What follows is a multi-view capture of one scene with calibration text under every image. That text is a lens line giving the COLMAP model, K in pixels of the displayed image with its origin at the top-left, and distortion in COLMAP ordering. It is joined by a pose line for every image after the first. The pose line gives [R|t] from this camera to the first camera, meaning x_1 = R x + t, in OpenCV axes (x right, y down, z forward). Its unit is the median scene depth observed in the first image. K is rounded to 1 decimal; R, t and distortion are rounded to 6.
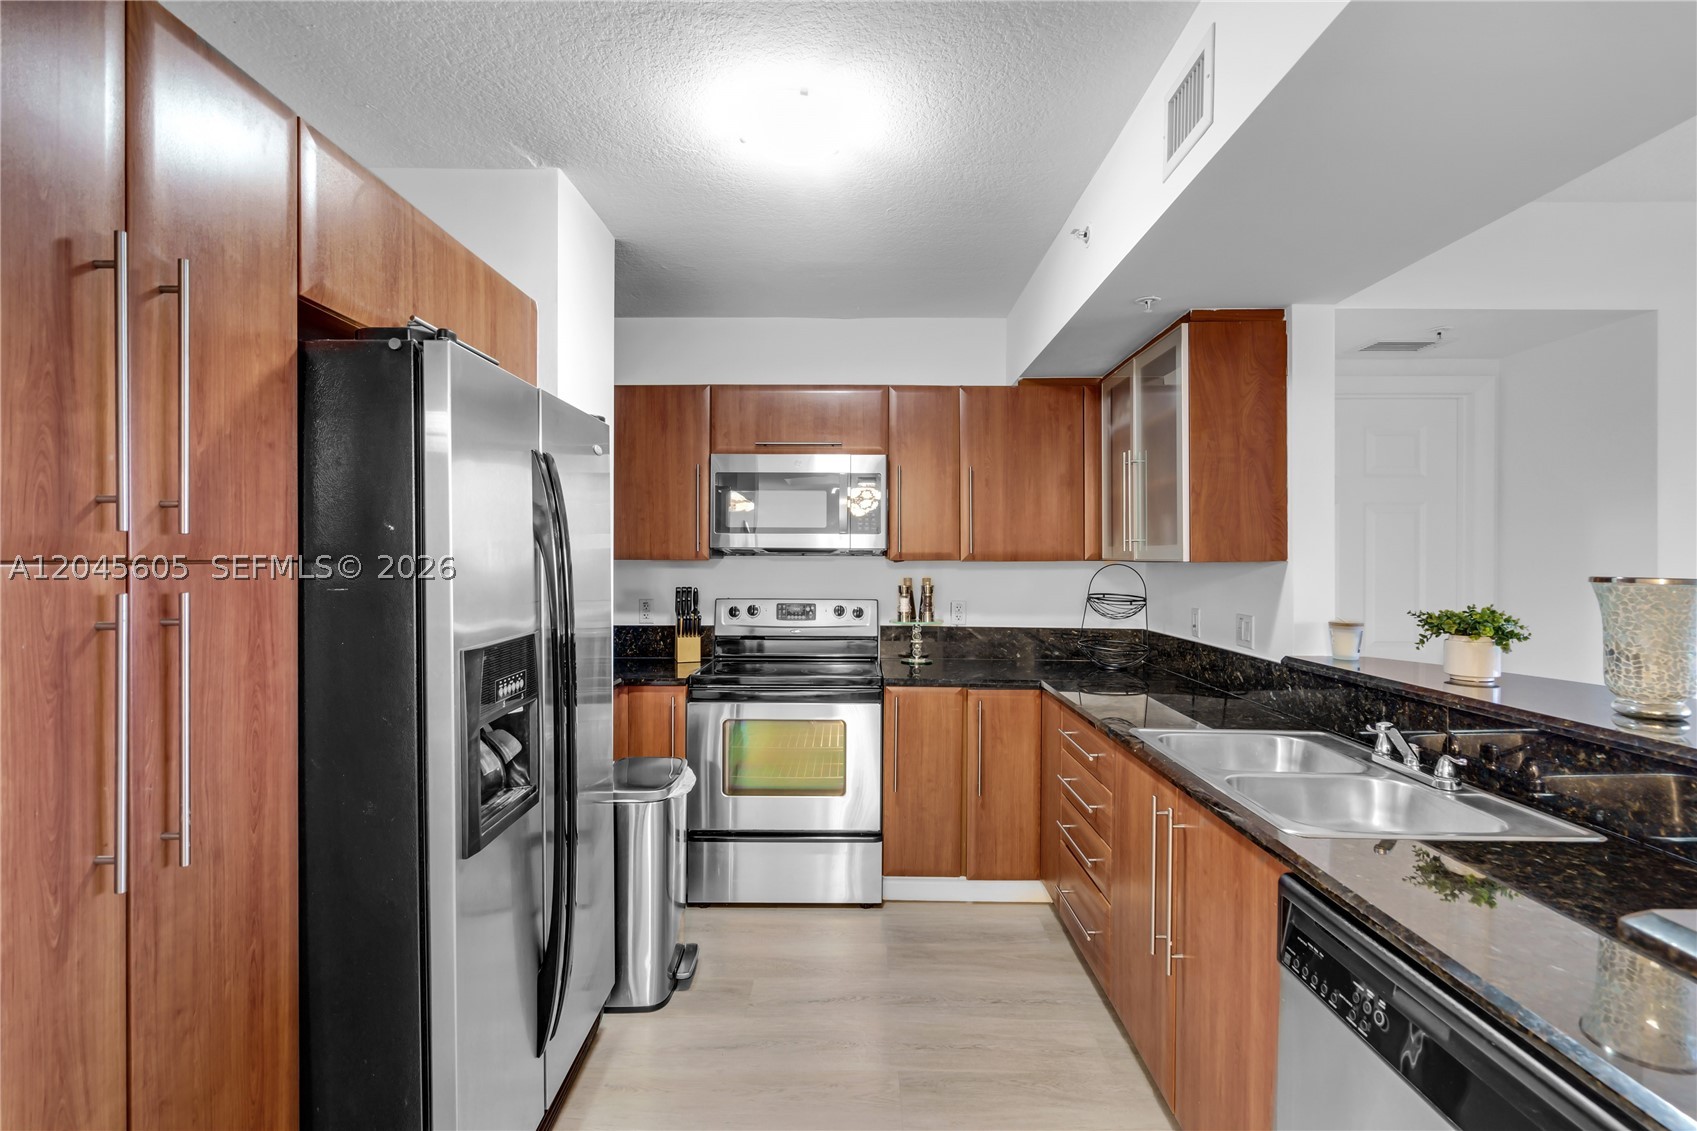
lens RADIAL K [[774.3, 0, 854.5], [0, 774.3, 565.9], [0, 0, 1]] dist [-0.003817, -0.000189]
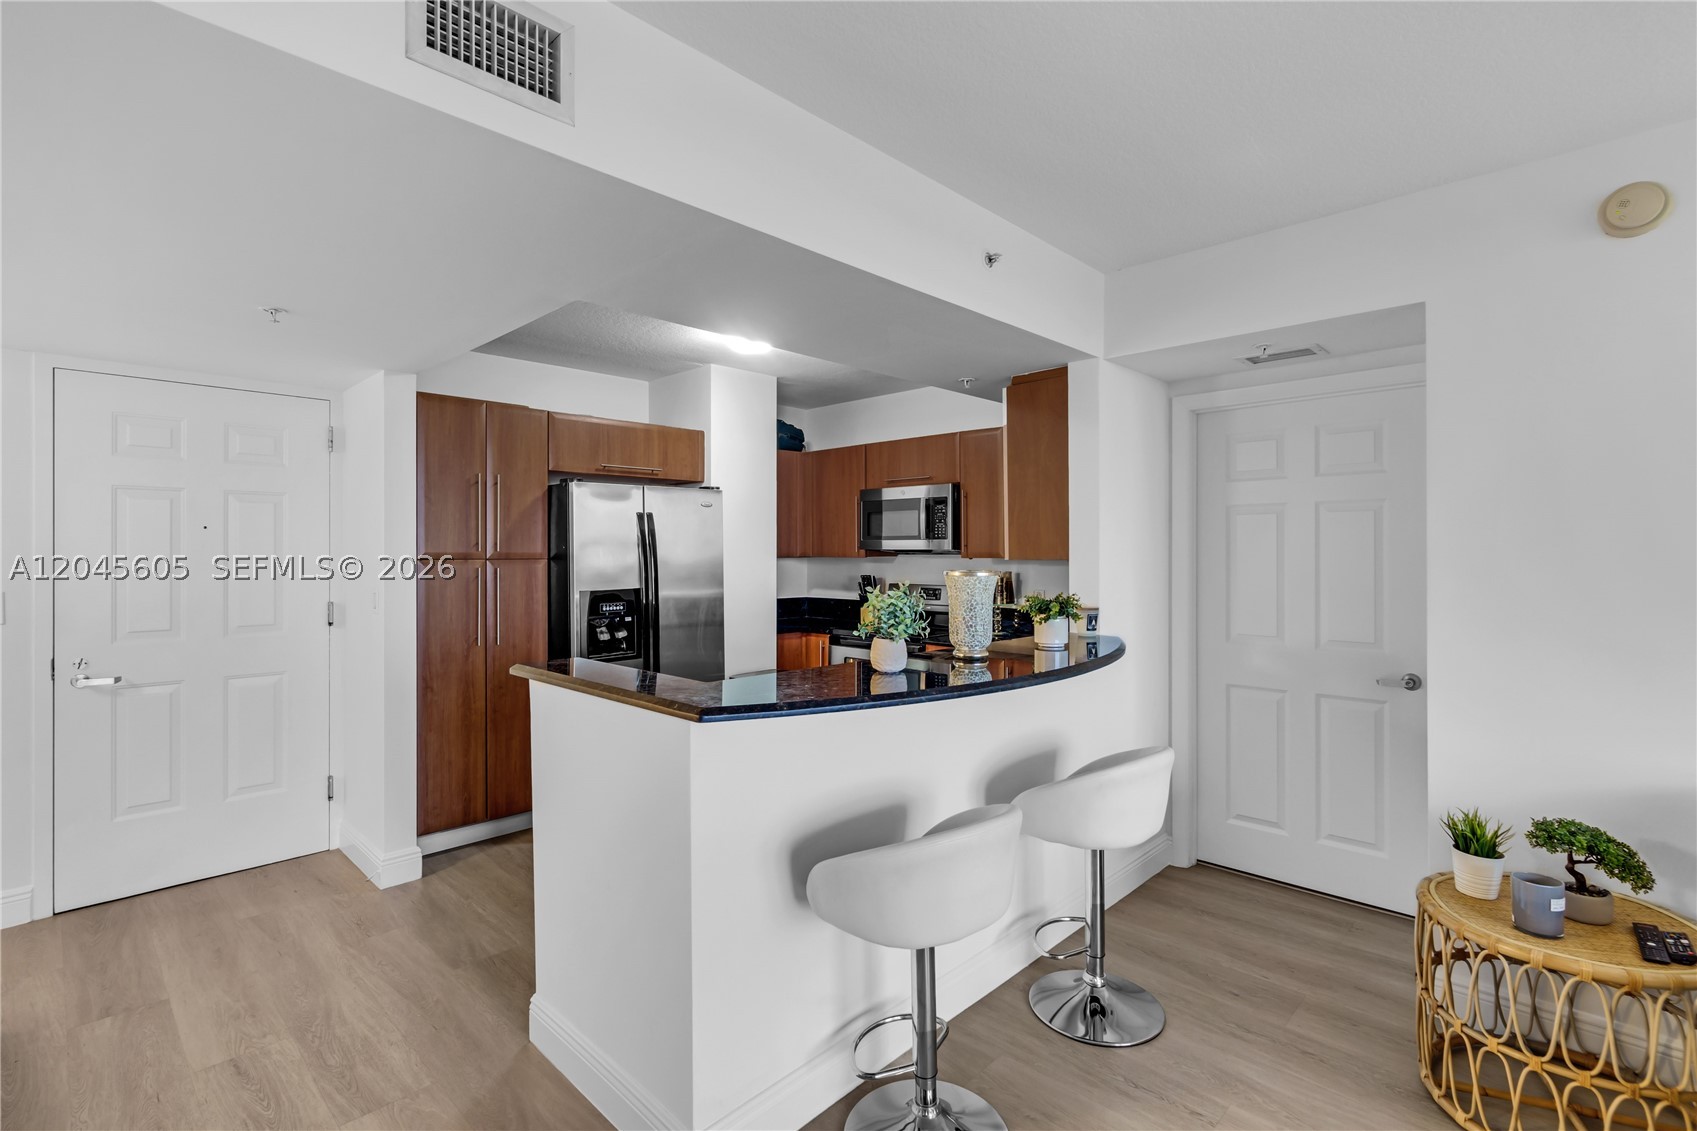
lens RADIAL K [[785.3, 0, 854.9], [0, 785.3, 554.6], [0, 0, 1]] dist [-0.000707, -0.001025]
pose [[0.720721, -0.000702, -0.693225, 0.920764], [-0.004784, 0.999971, -0.005987, -0.003528], [0.693209, 0.007632, 0.720697, -0.151227]]
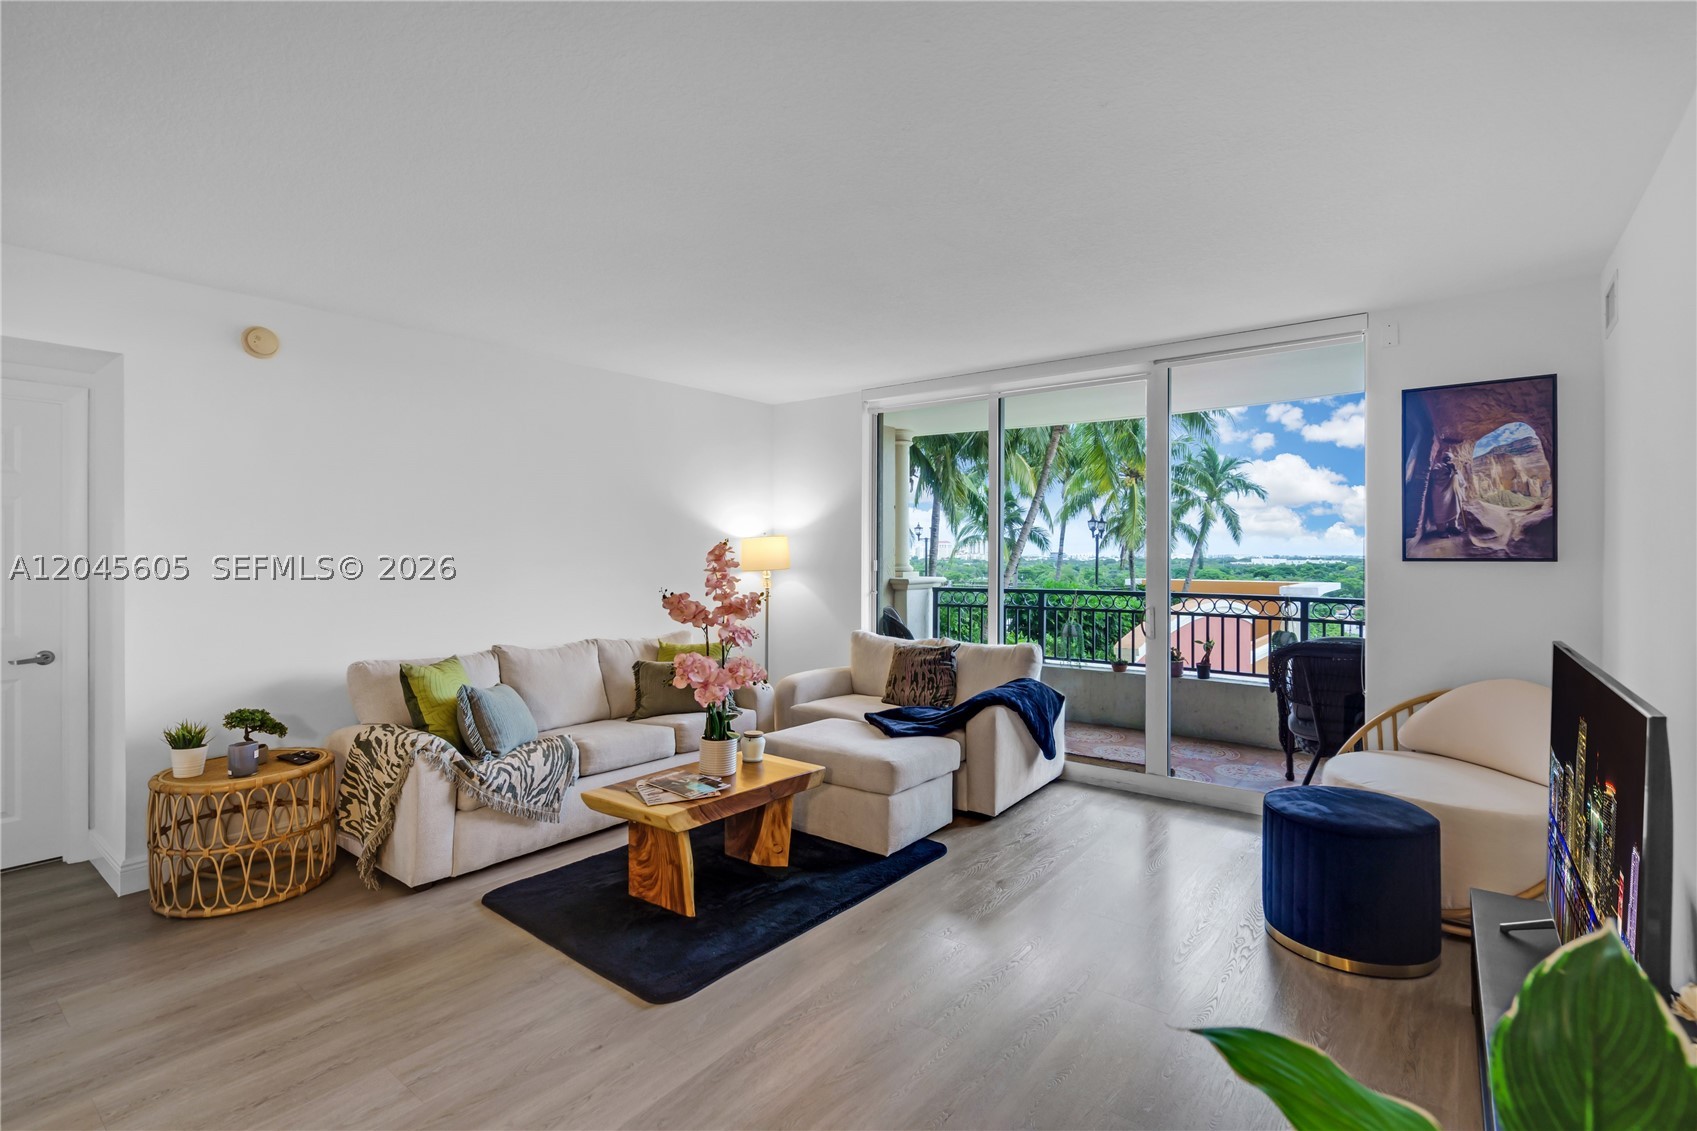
lens RADIAL K [[785.3, 0, 854.9], [0, 785.3, 554.6], [0, 0, 1]] dist [-0.000707, -0.001025]
pose [[0.606815, -0.001488, 0.794841, 0.566122], [0.008902, 0.999948, -0.004925, 0.013476], [-0.794793, 0.010064, 0.606797, -0.562744]]
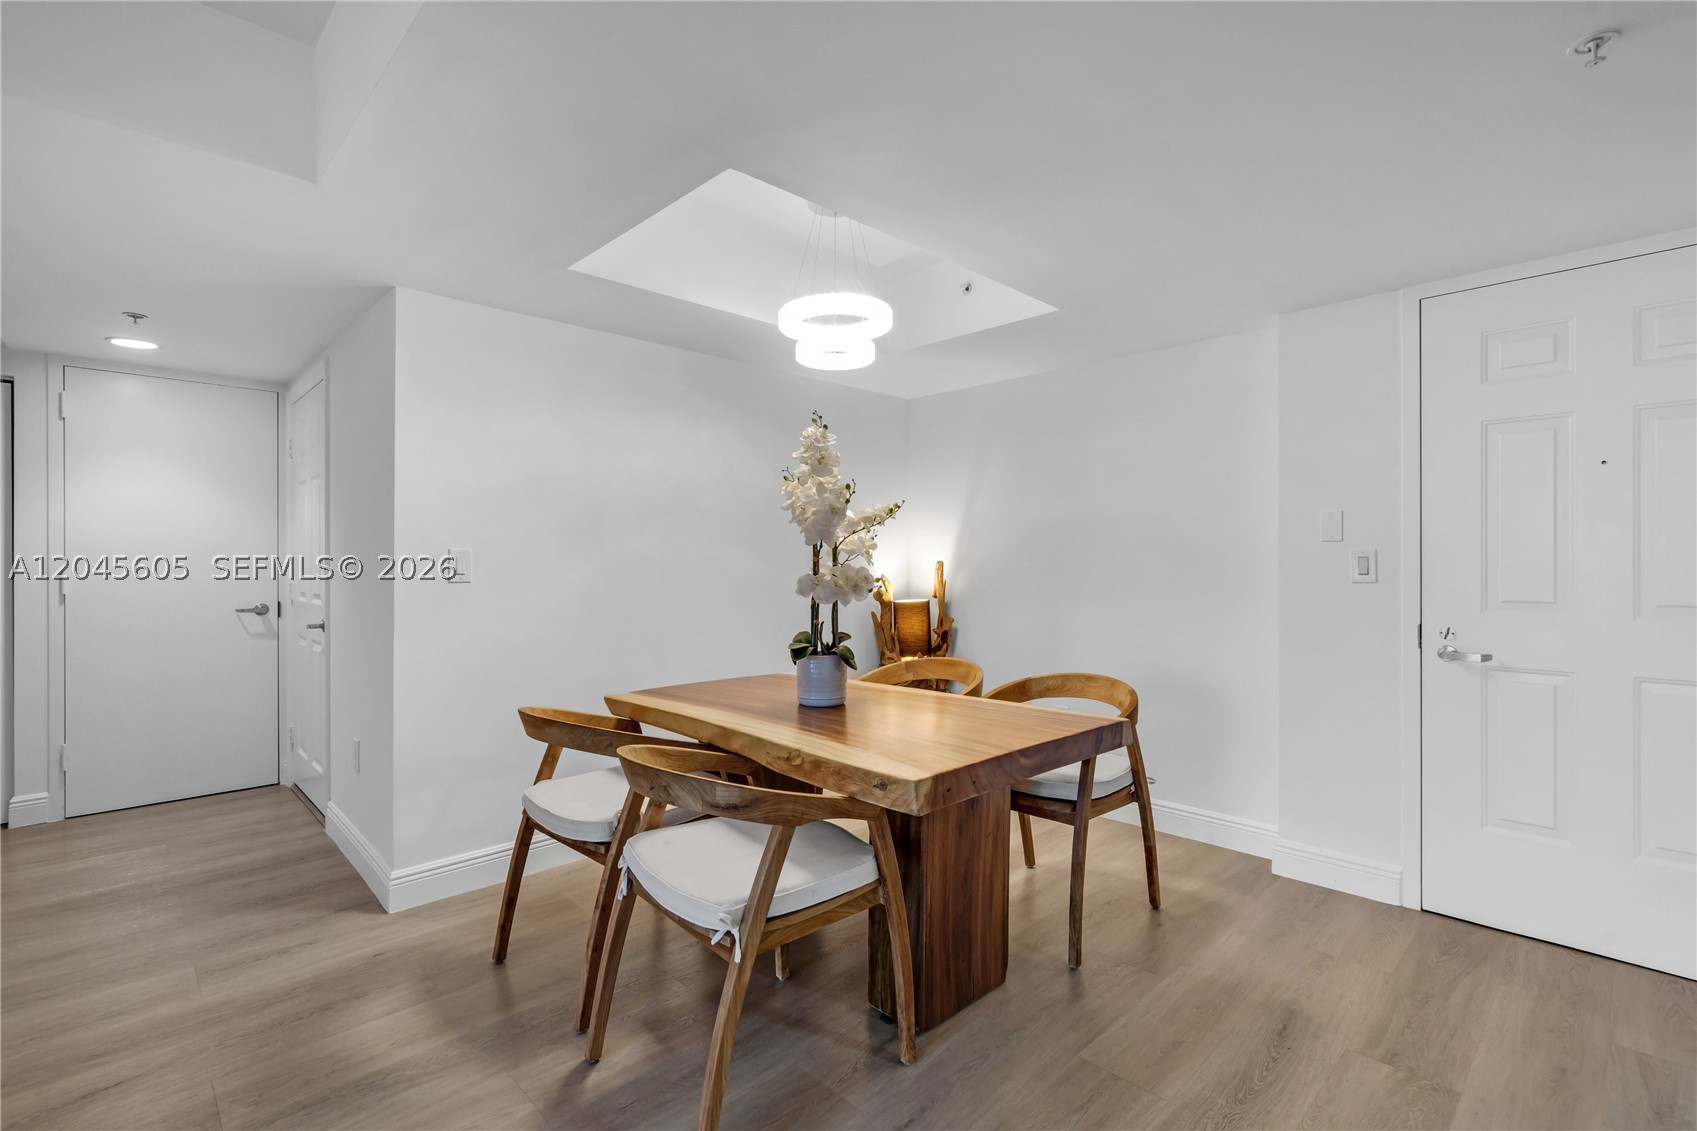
lens RADIAL K [[774.3, 0, 854.5], [0, 774.3, 565.9], [0, 0, 1]] dist [-0.003817, -0.000189]
pose [[-0.708636, -0.002706, -0.705569, 0.579813], [-0.009340, 0.999941, 0.005545, 0.061063], [0.705512, 0.010519, -0.708620, 0.026473]]
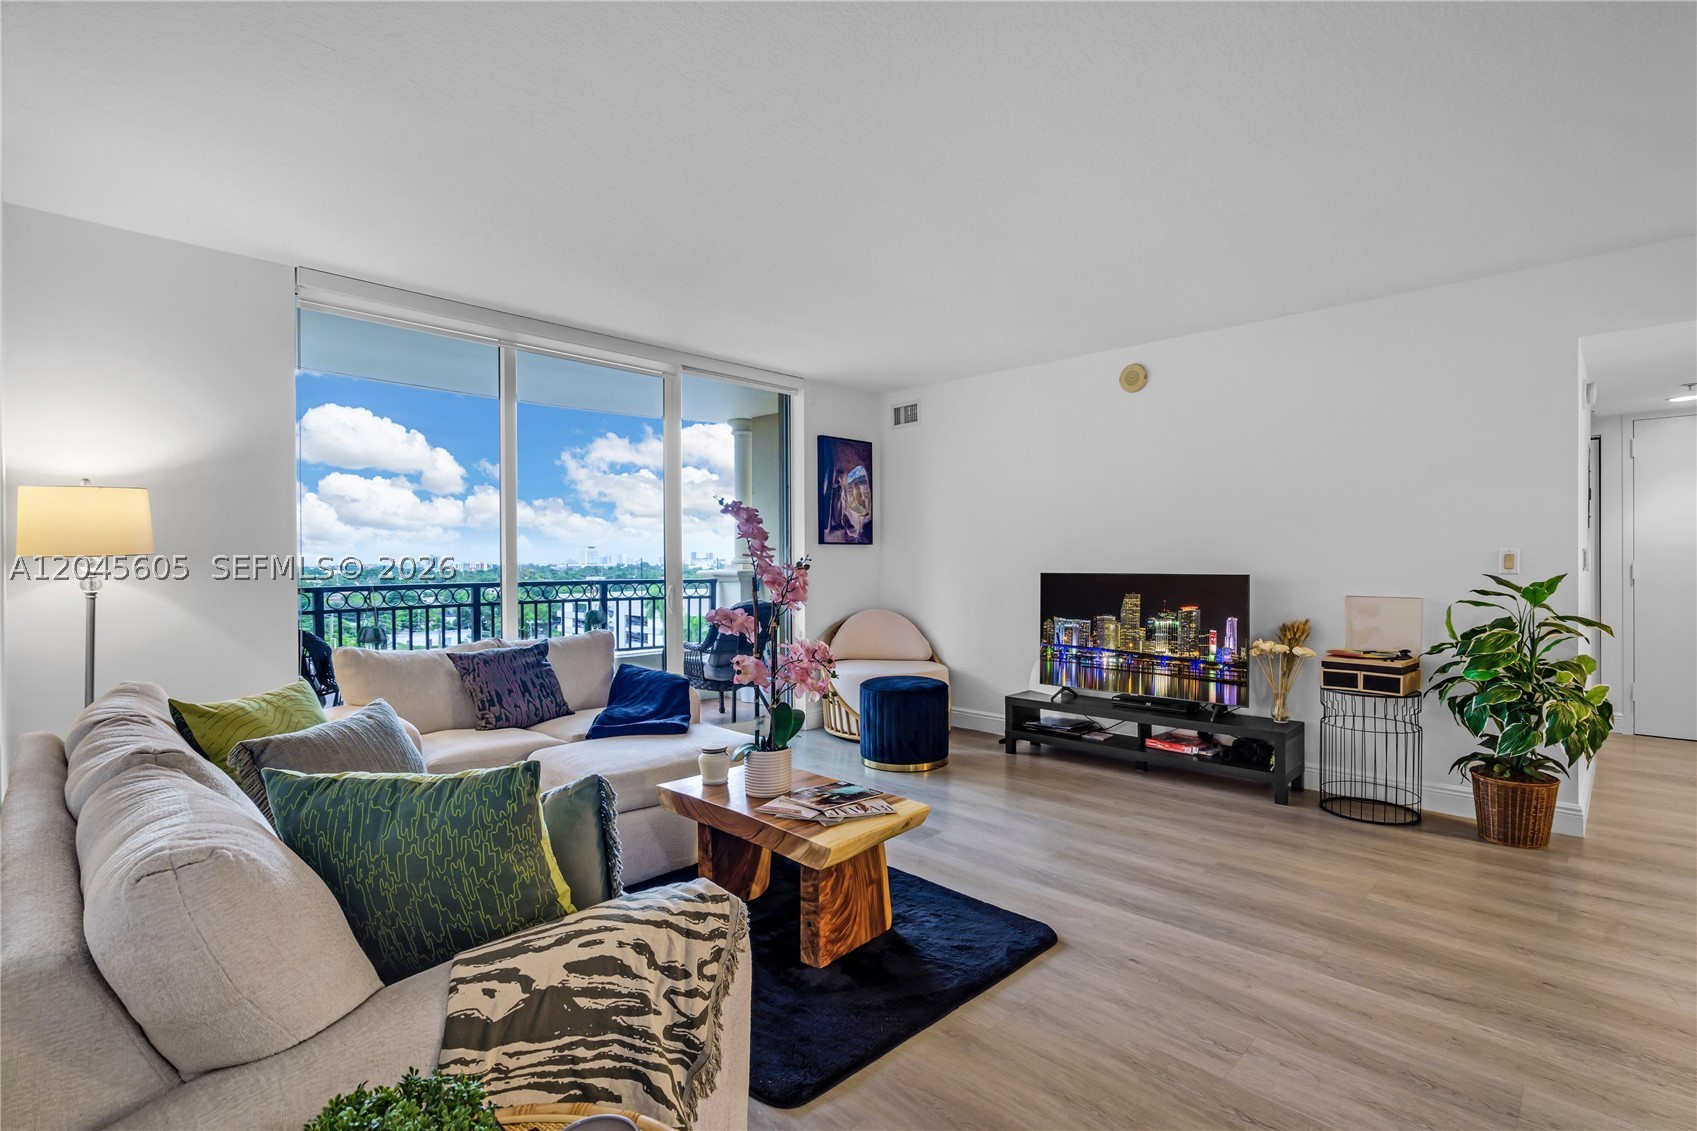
lens RADIAL K [[796.9, 0, 850.6], [0, 796.9, 569.0], [0, 0, 1]] dist [0.002242, 0.000520]
pose [[-0.713847, -0.009087, 0.700242, 0.636234], [0.009170, 0.999709, 0.022321, 0.041714], [-0.700241, 0.022355, -0.713556, 0.771993]]
